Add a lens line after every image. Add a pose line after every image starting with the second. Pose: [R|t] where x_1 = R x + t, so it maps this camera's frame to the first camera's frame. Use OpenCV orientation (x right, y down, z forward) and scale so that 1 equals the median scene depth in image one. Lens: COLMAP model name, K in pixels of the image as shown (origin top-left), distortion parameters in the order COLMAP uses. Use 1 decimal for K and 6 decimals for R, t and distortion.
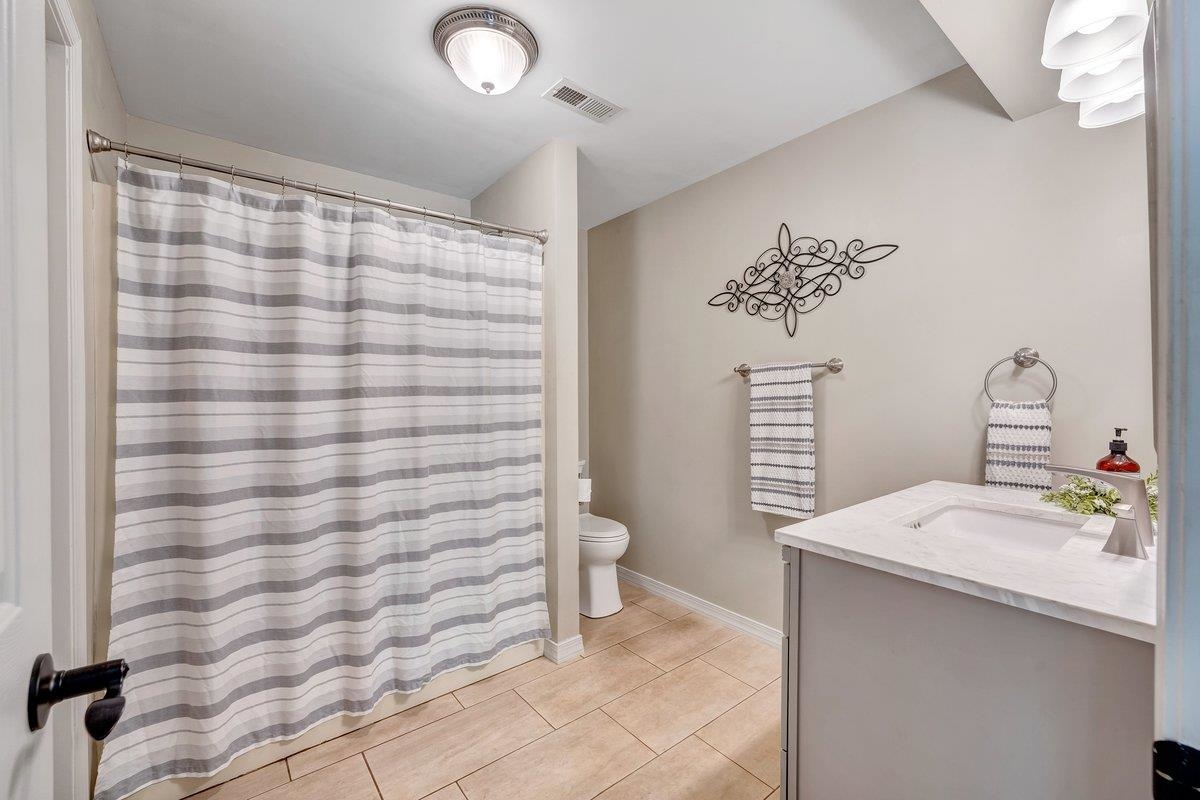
lens RADIAL K [[504.5, 0, 598.3], [0, 504.5, 396.6], [0, 0, 1]] dist [0.000613, -0.000026]
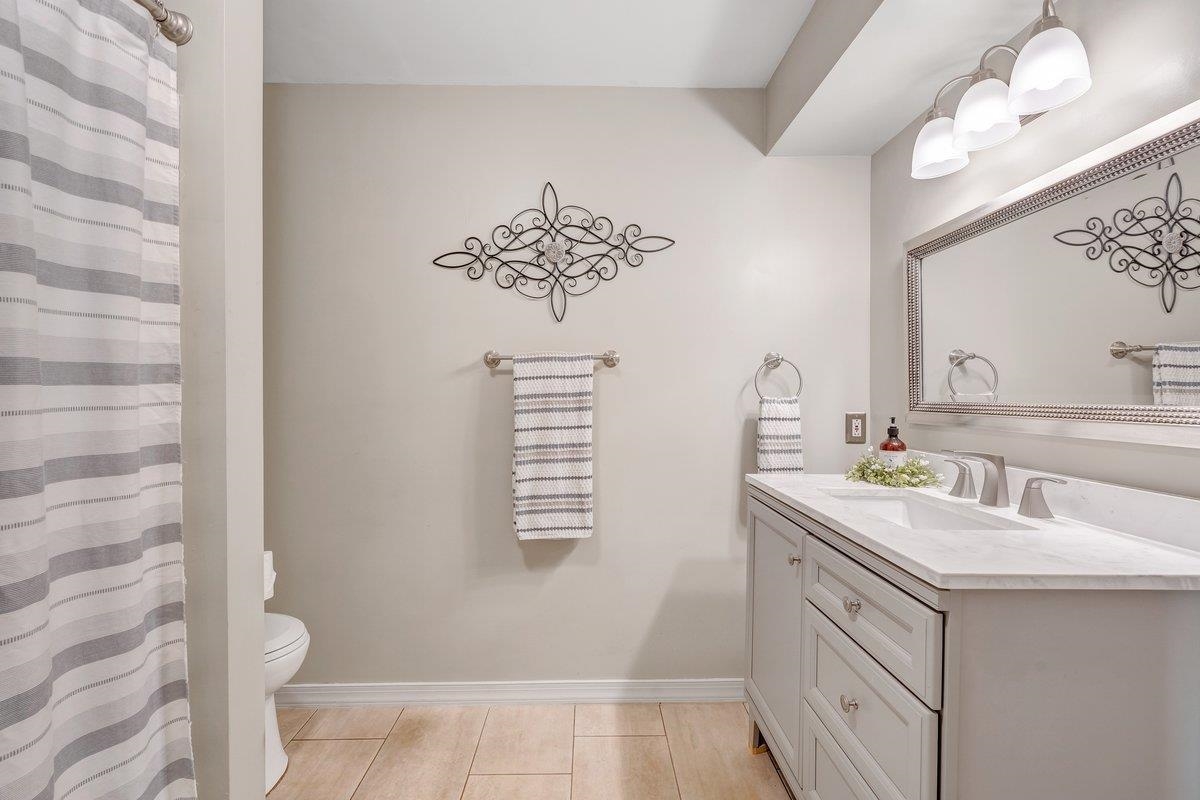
lens RADIAL K [[504.5, 0, 598.3], [0, 504.5, 396.6], [0, 0, 1]] dist [0.000613, -0.000026]
pose [[0.597676, -0.000124, 0.801738, -0.247451], [0.000364, 1.000000, -0.000117, 0.005199], [-0.801738, 0.000362, 0.597676, 0.451911]]
